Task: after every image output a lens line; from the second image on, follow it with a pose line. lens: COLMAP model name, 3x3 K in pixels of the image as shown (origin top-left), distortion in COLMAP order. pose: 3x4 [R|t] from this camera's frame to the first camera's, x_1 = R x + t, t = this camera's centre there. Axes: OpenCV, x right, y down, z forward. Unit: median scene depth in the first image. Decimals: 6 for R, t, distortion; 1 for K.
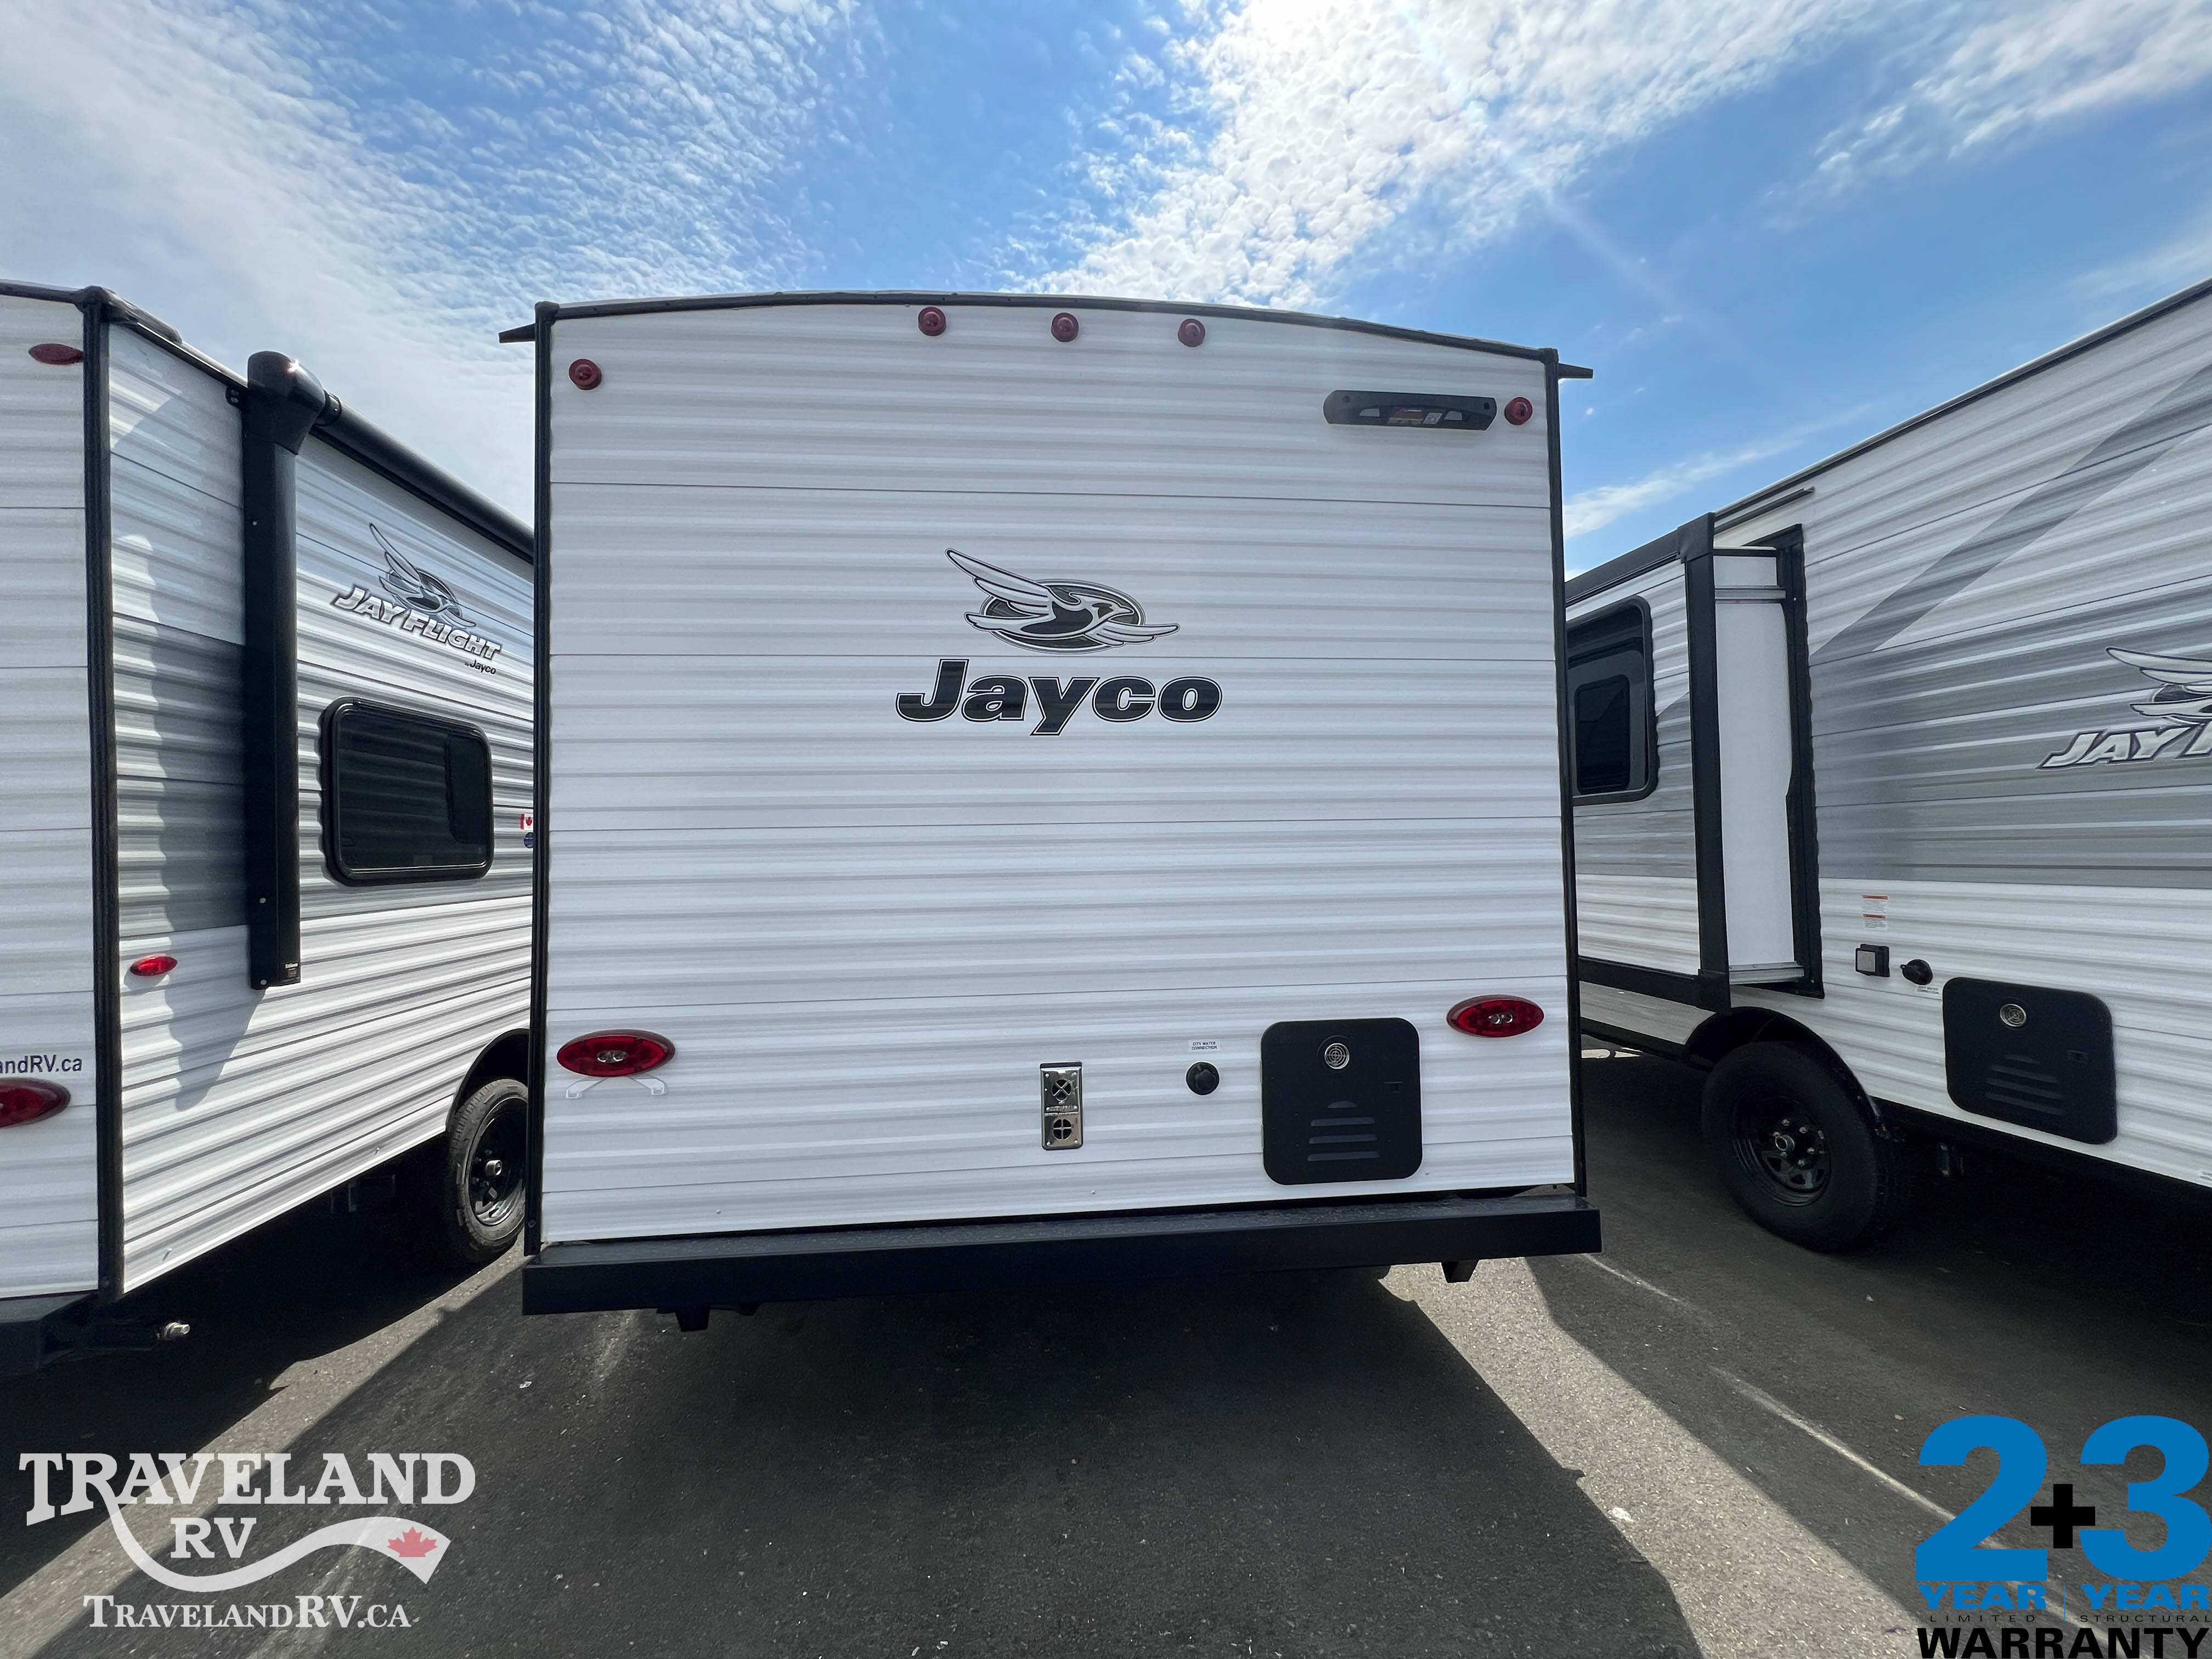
lens RADIAL K [[885.3, 0, 1123.6], [0, 885.3, 834.6], [0, 0, 1]] dist [-0.003129, 0.000484]
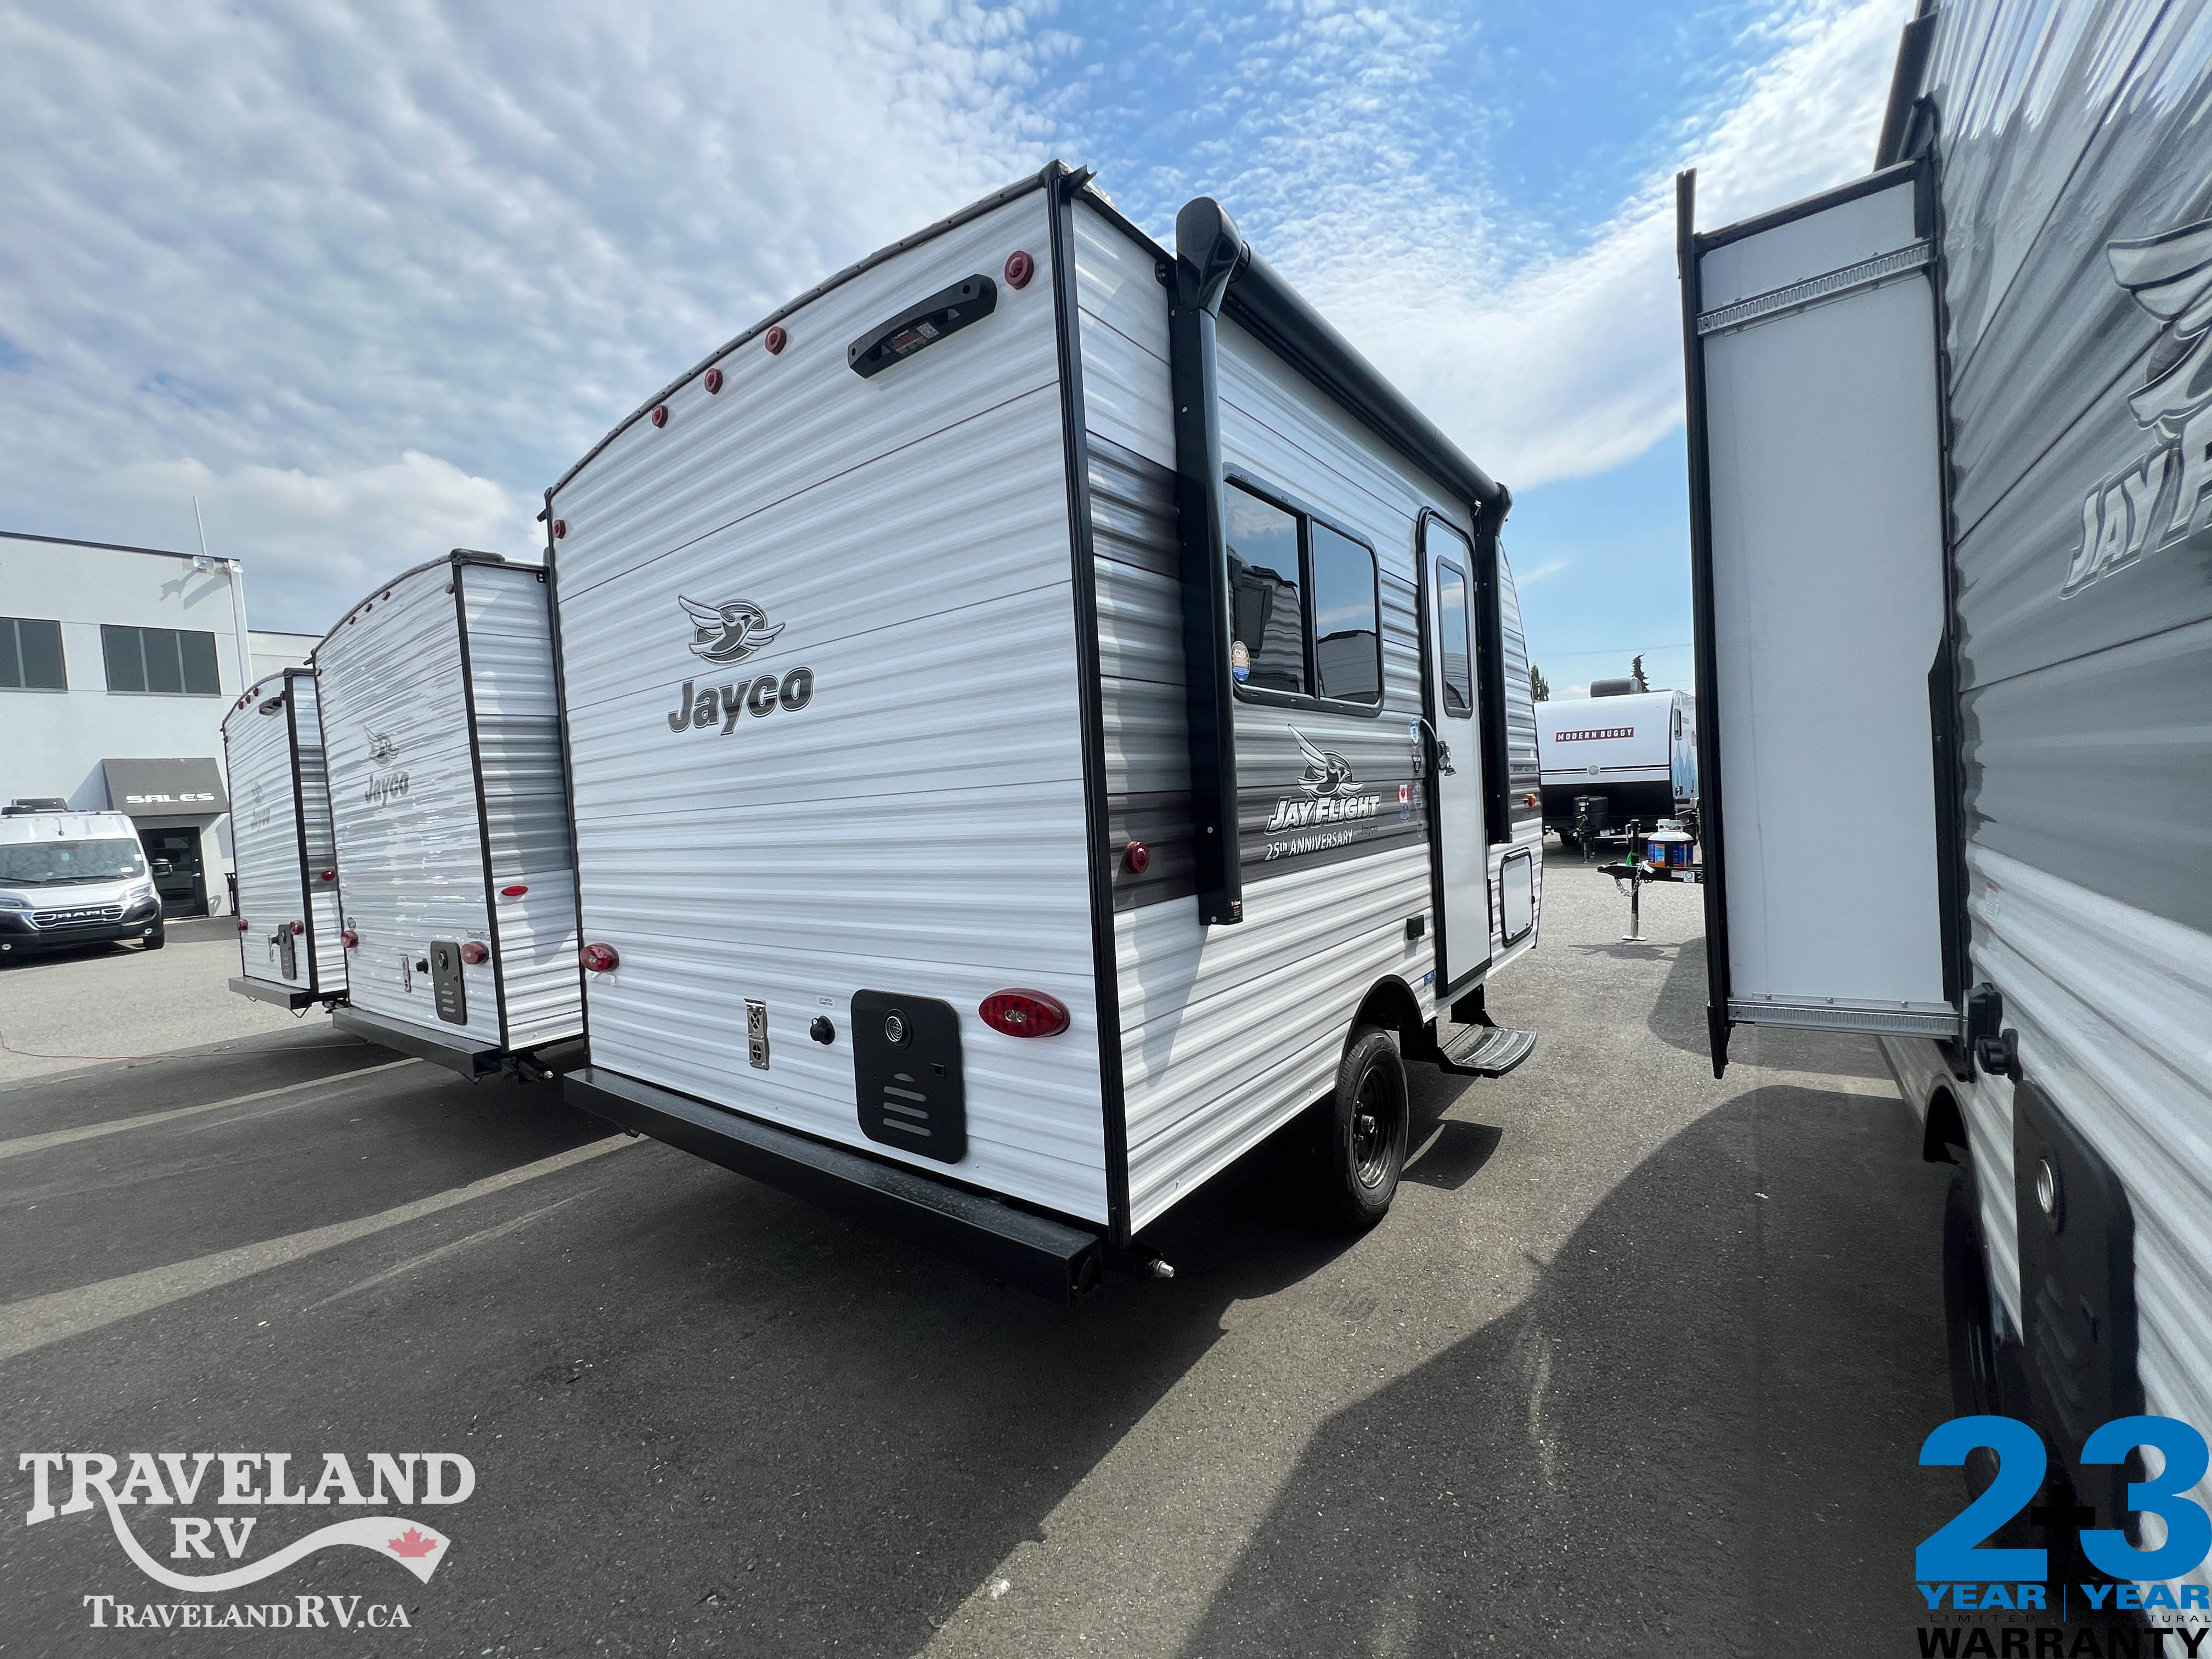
lens RADIAL K [[885.3, 0, 1105.0], [0, 885.3, 838.2], [0, 0, 1]] dist [-0.003129, 0.000484]
pose [[0.723243, 0.003904, -0.690583, 1.114973], [0.061368, 0.995665, 0.069900, -0.022576], [0.687862, -0.092934, 0.719868, 0.458949]]
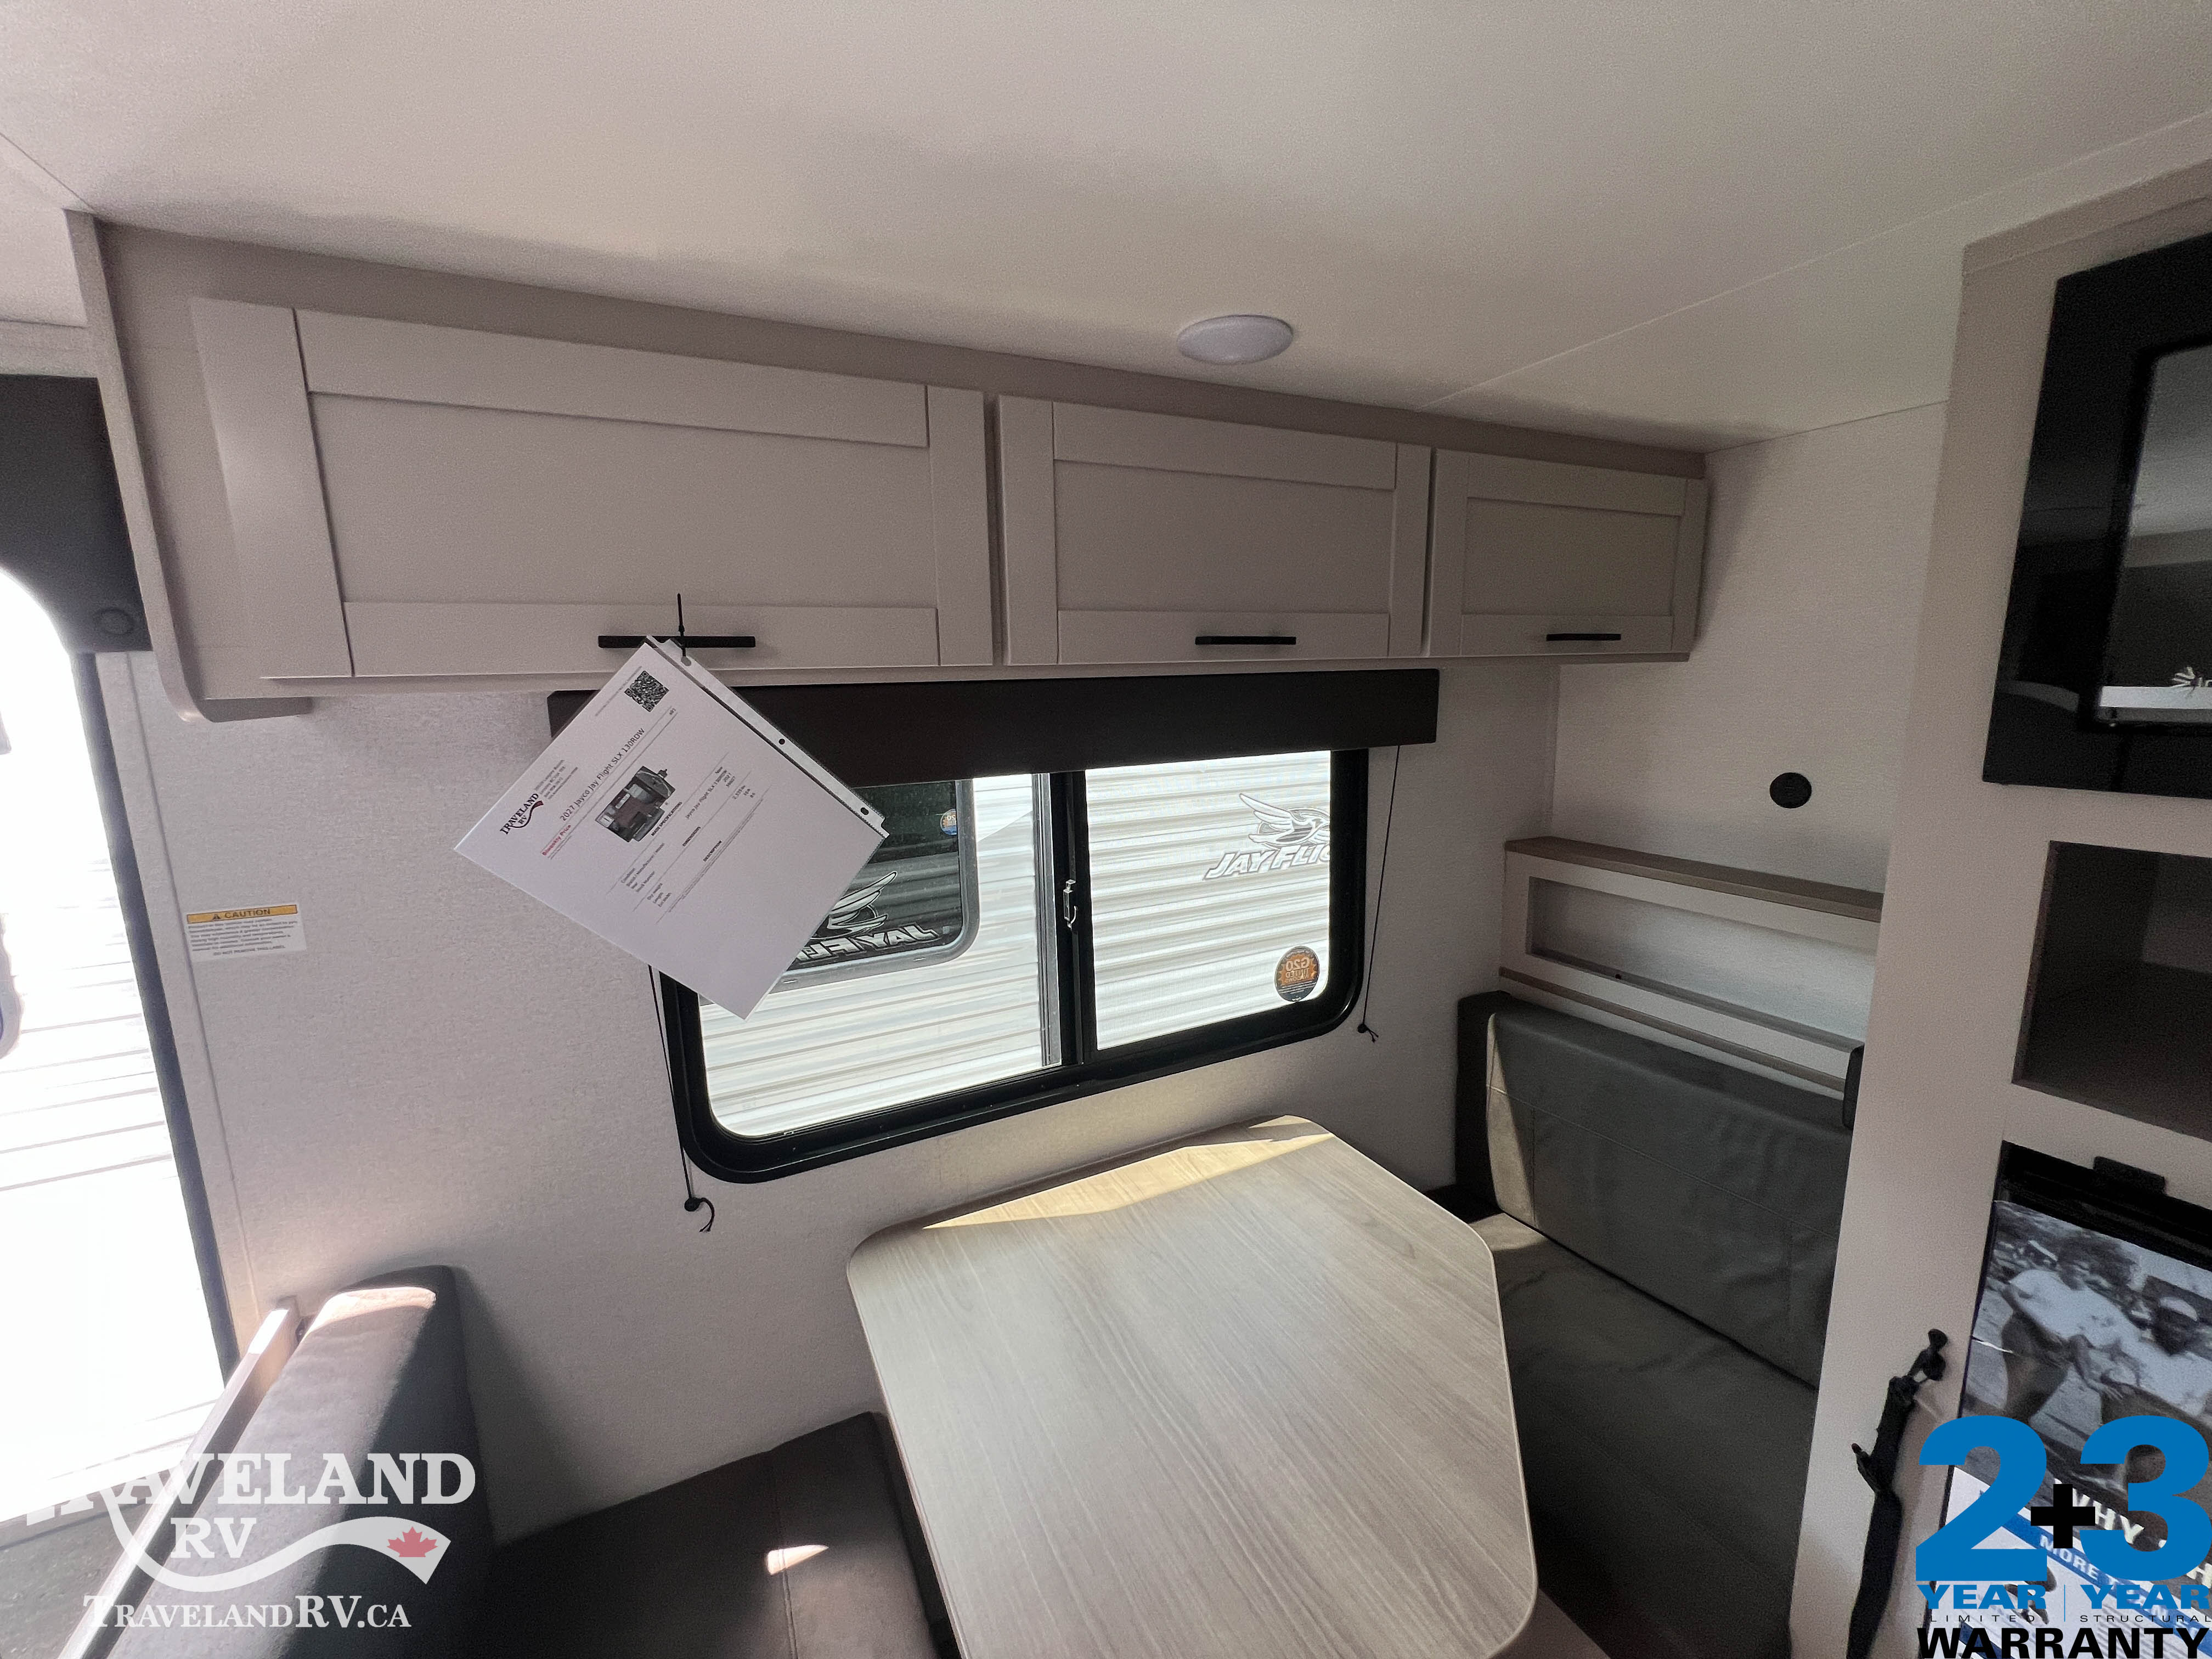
lens RADIAL K [[885.3, 0, 1103.5], [0, 885.3, 826.9], [0, 0, 1]] dist [-0.003129, 0.000484]
pose [[-0.343705, -0.131797, 0.929783, -0.124406], [0.015279, 0.989186, 0.145866, -0.385407], [-0.938953, 0.064341, -0.337975, 1.761652]]
